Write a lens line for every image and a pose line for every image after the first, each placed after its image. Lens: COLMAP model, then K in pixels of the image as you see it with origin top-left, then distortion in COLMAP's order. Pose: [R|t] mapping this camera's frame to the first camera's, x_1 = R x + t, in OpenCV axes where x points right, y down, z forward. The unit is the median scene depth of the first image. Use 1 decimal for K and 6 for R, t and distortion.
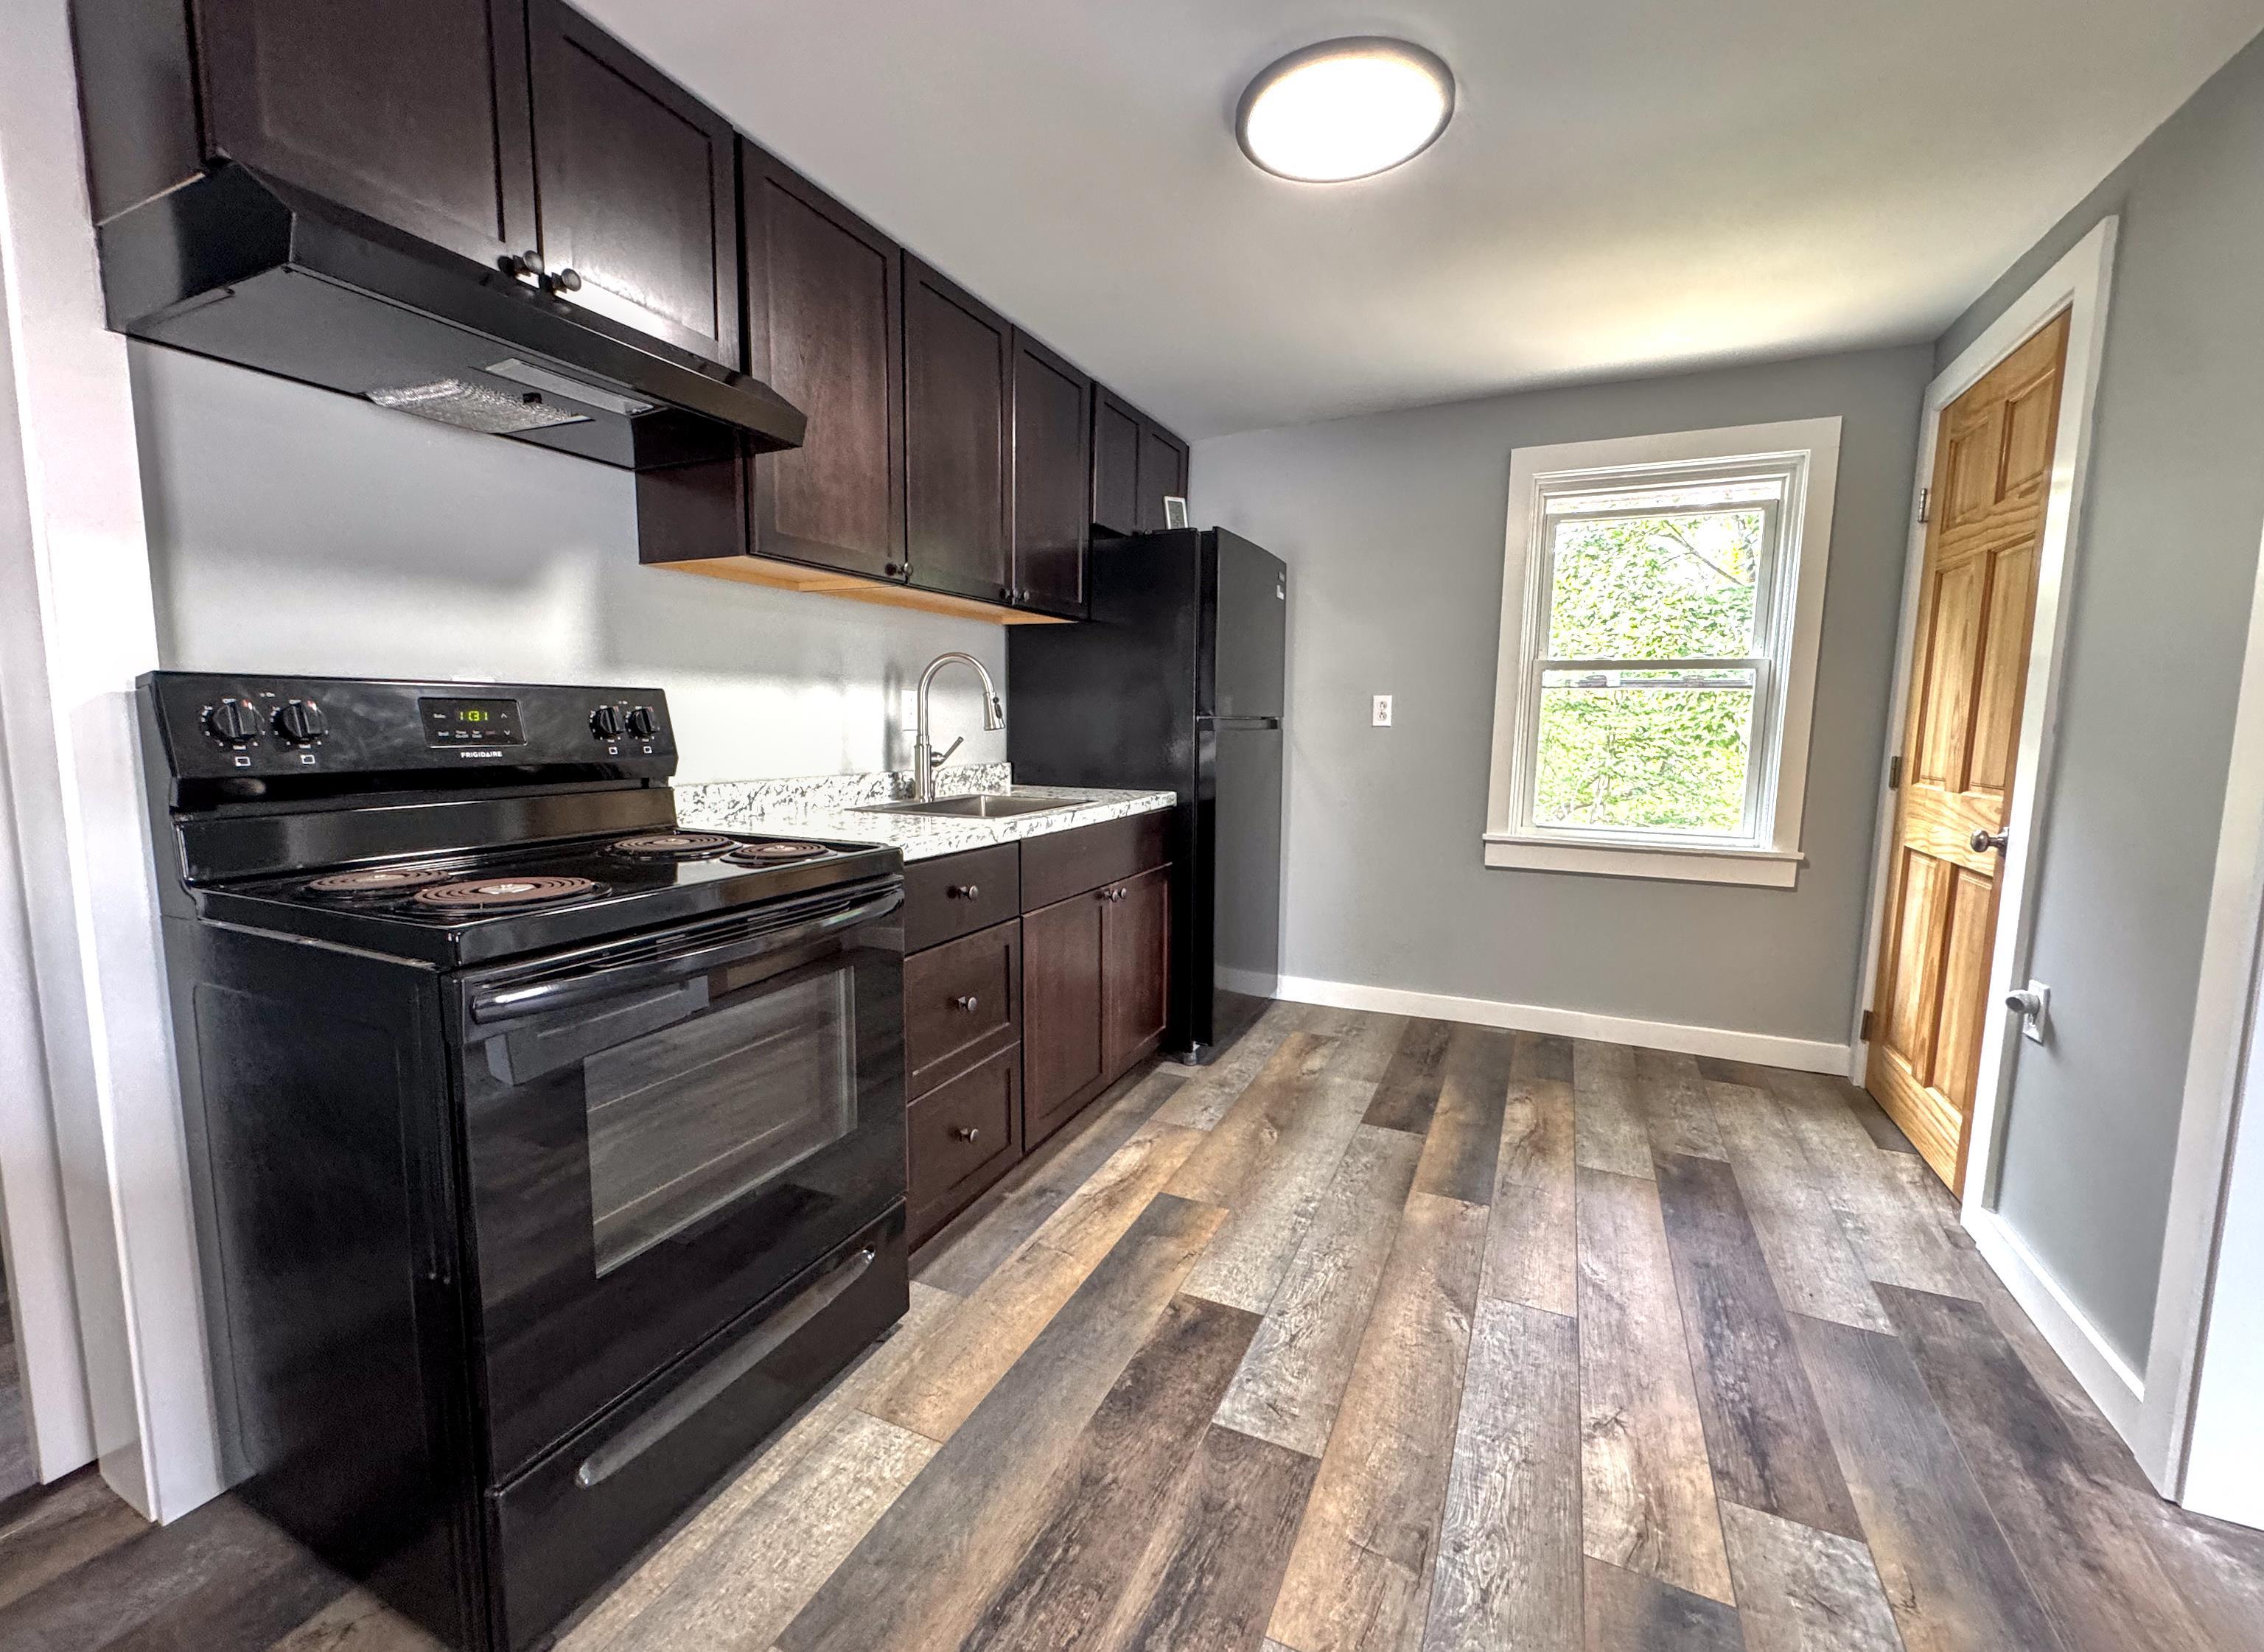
lens RADIAL K [[941.6, 0, 1132.0], [0, 941.6, 826.0], [0, 0, 1]] dist [0.011847, 0.000137]
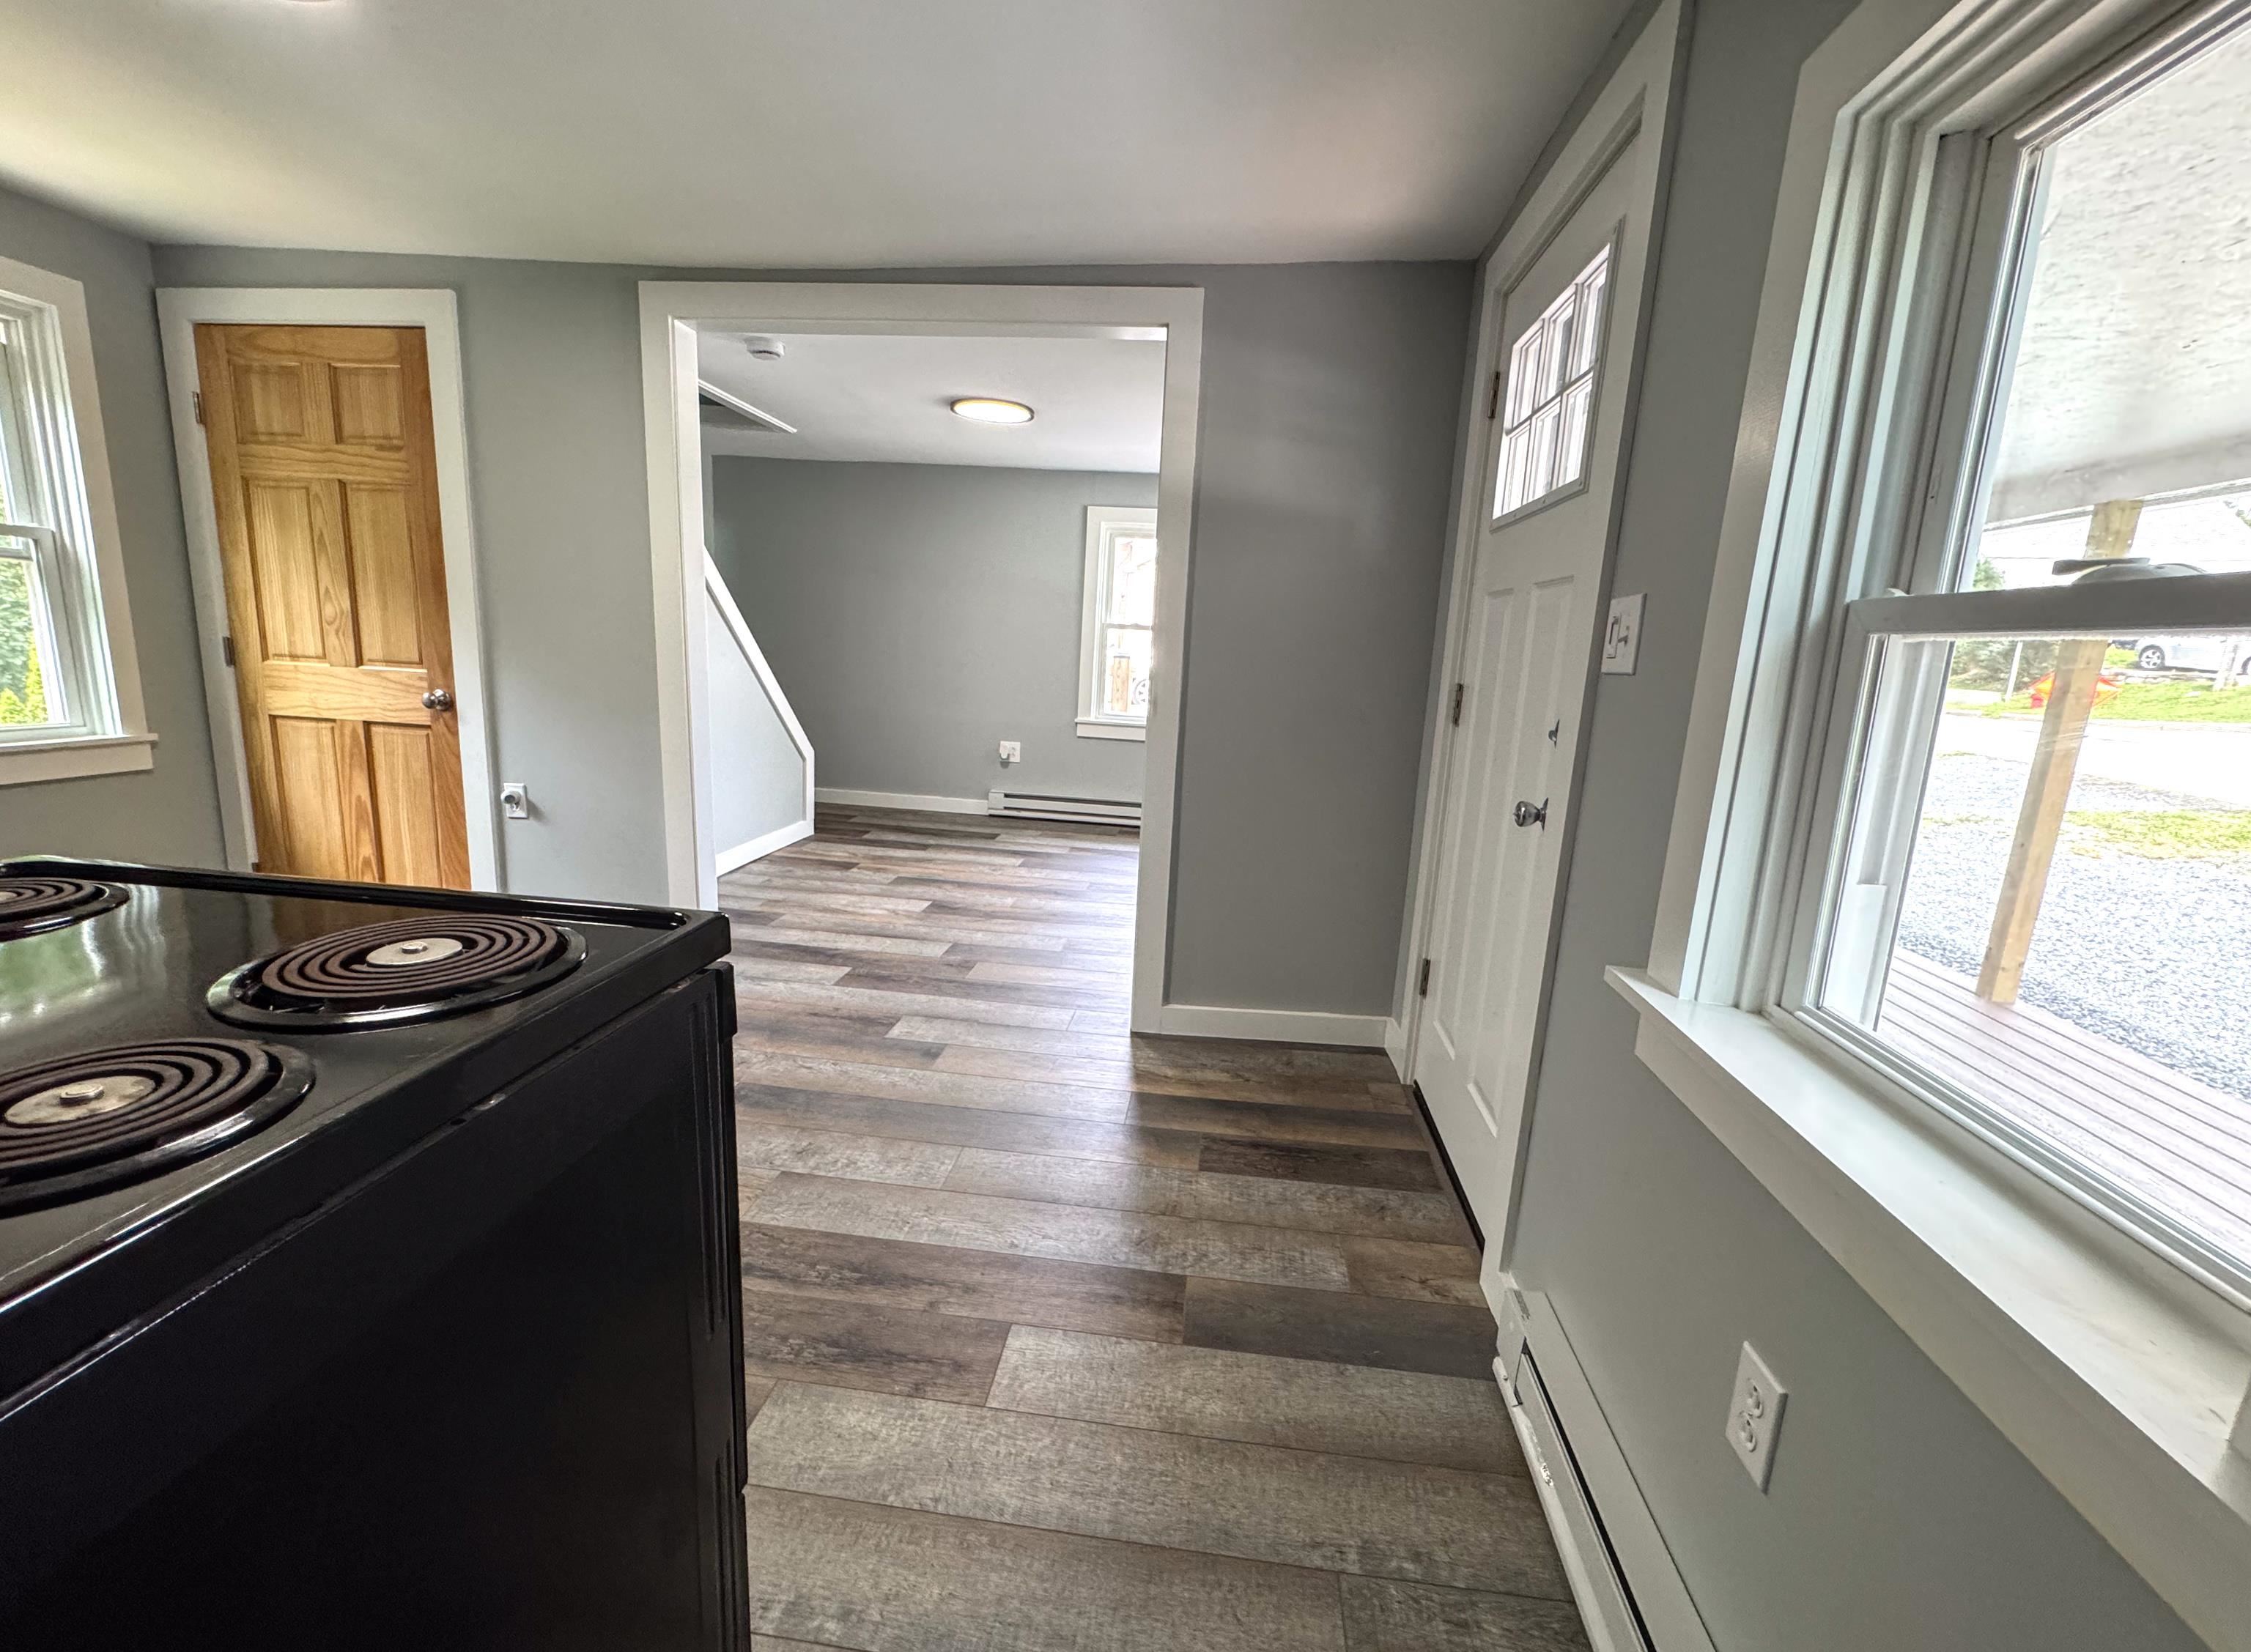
lens RADIAL K [[936.2, 0, 1125.5], [0, 936.2, 826.0], [0, 0, 1]] dist [0.011847, 0.000137]
pose [[-0.308052, -0.212561, 0.927320, -0.860748], [0.057115, 0.968831, 0.241050, -0.091658], [-0.949654, 0.127219, -0.286310, 0.469539]]
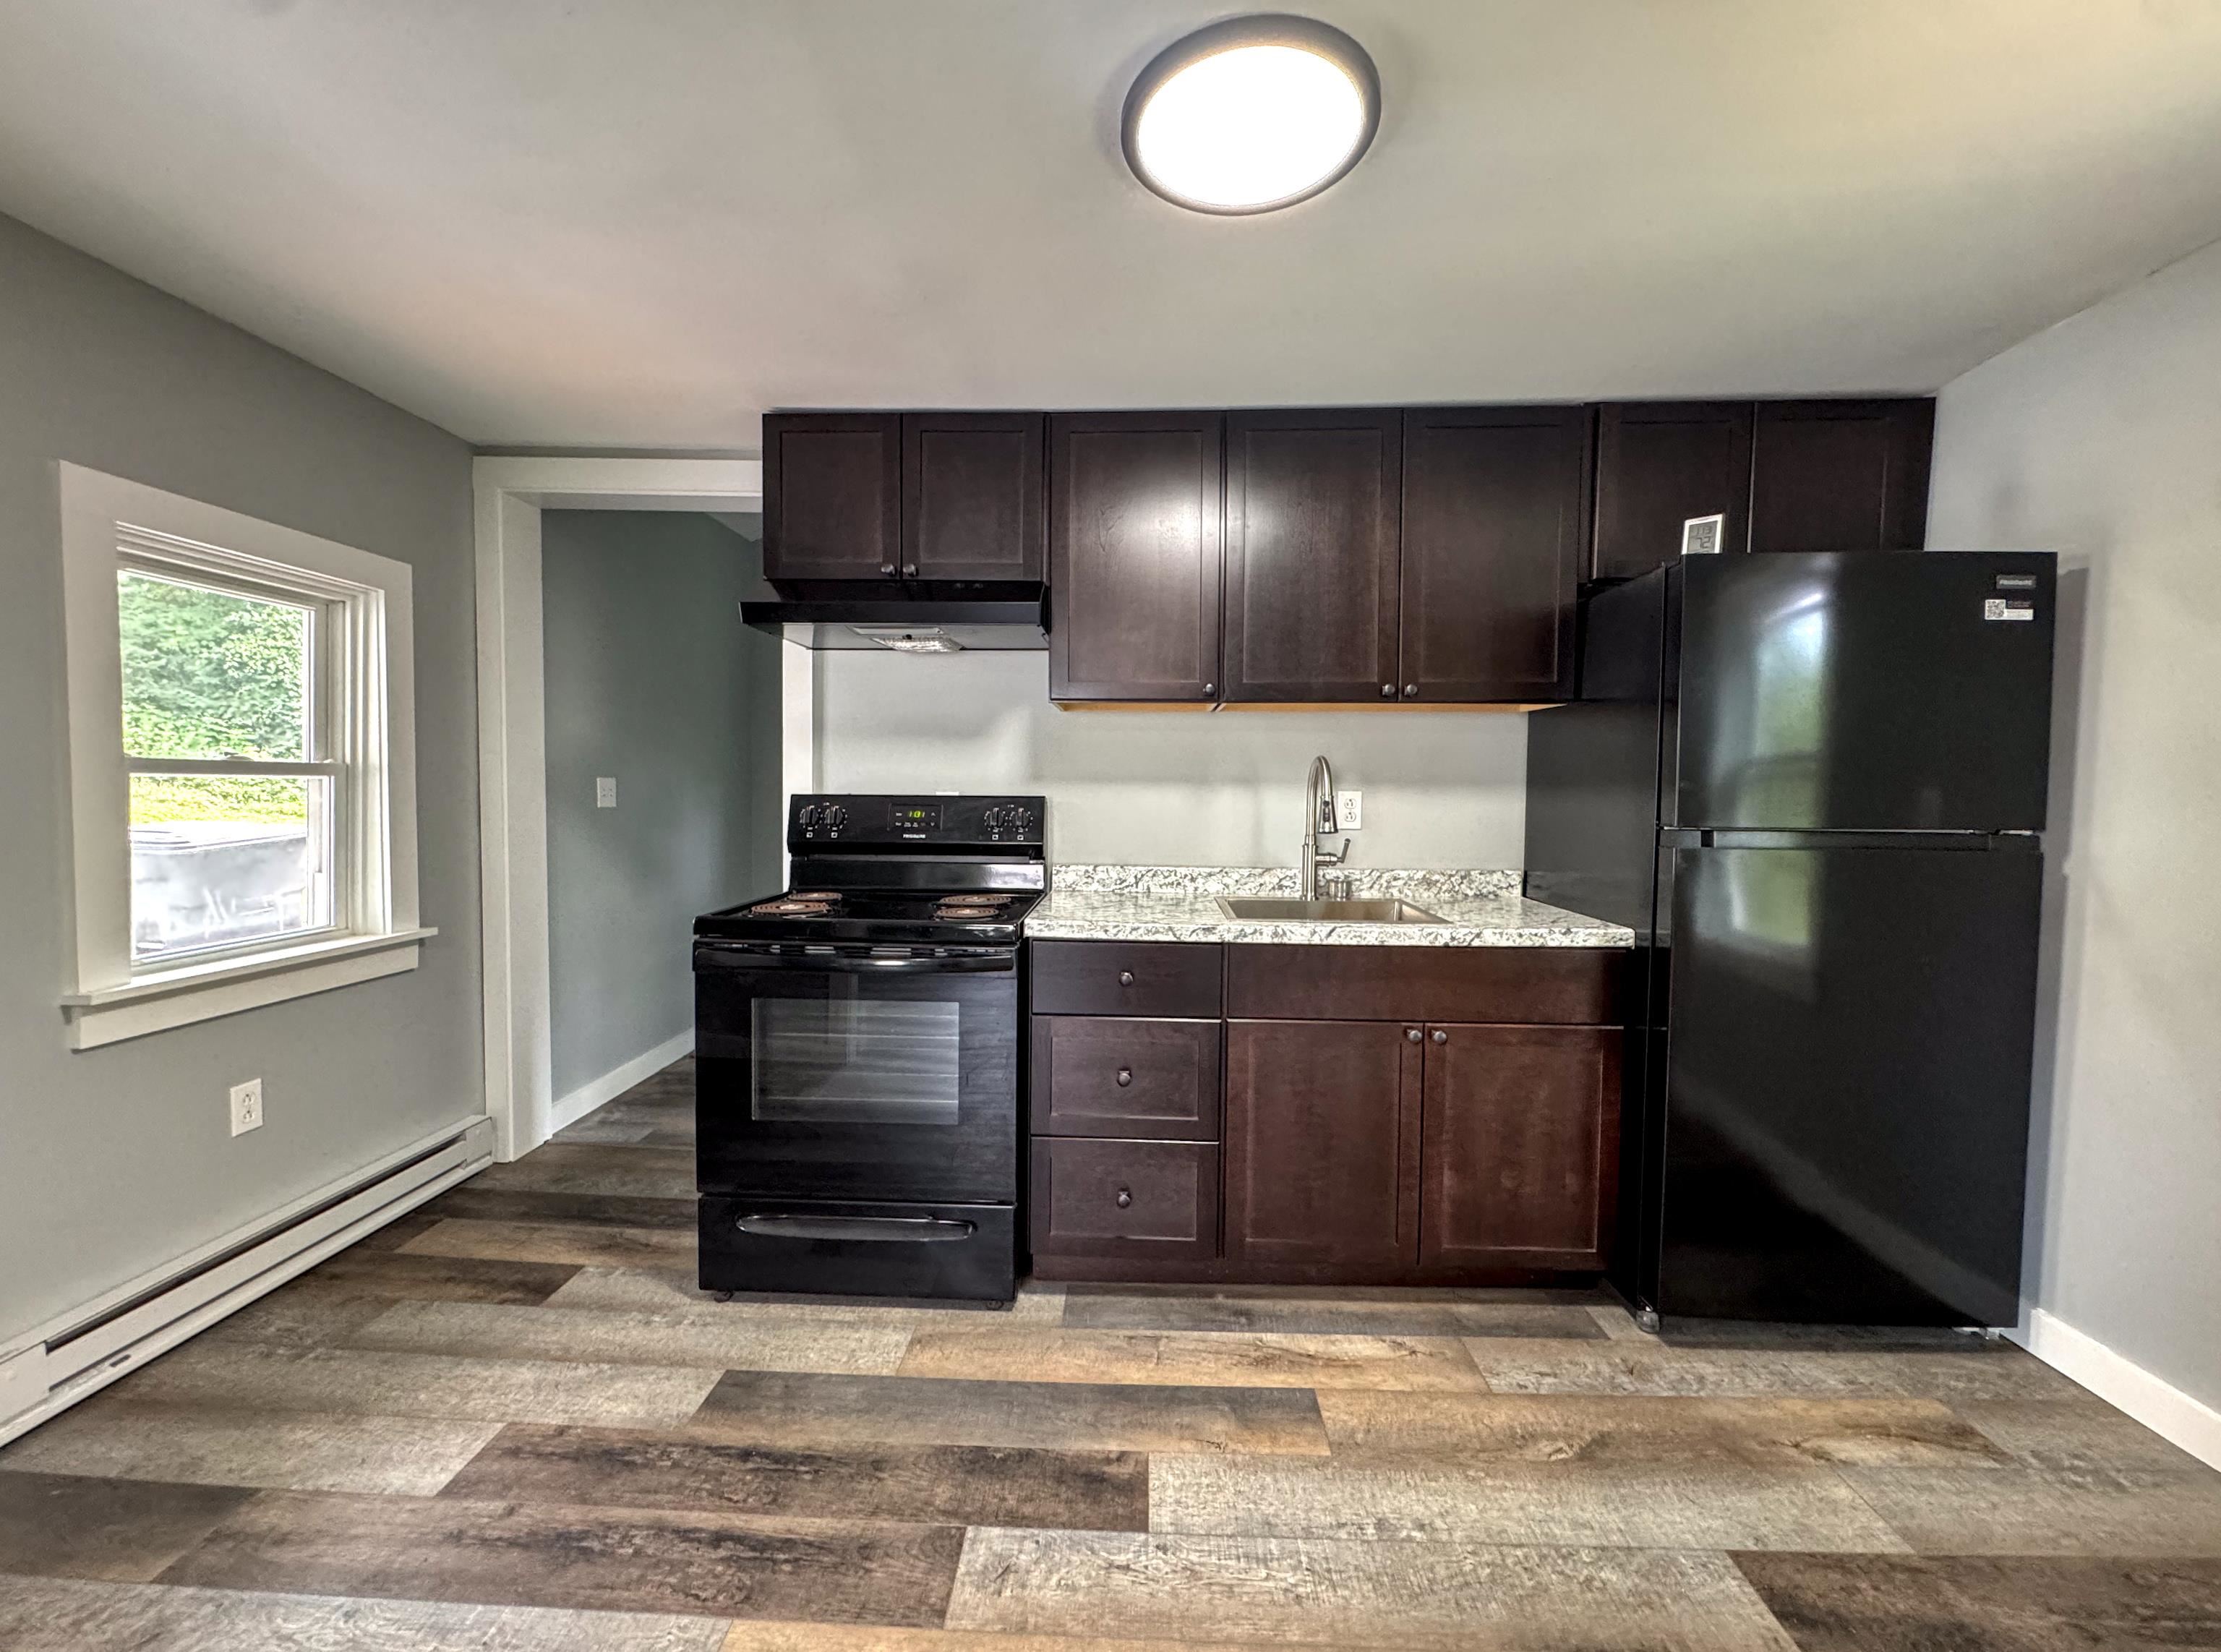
lens RADIAL K [[894.2, 0, 1097.5], [0, 894.2, 826.9], [0, 0, 1]] dist [-0.002151, -0.000126]
pose [[0.373739, 0.035439, -0.926857, 0.807662], [-0.111222, 0.993772, -0.006851, -0.098135], [0.920842, 0.105647, 0.375353, 0.562429]]
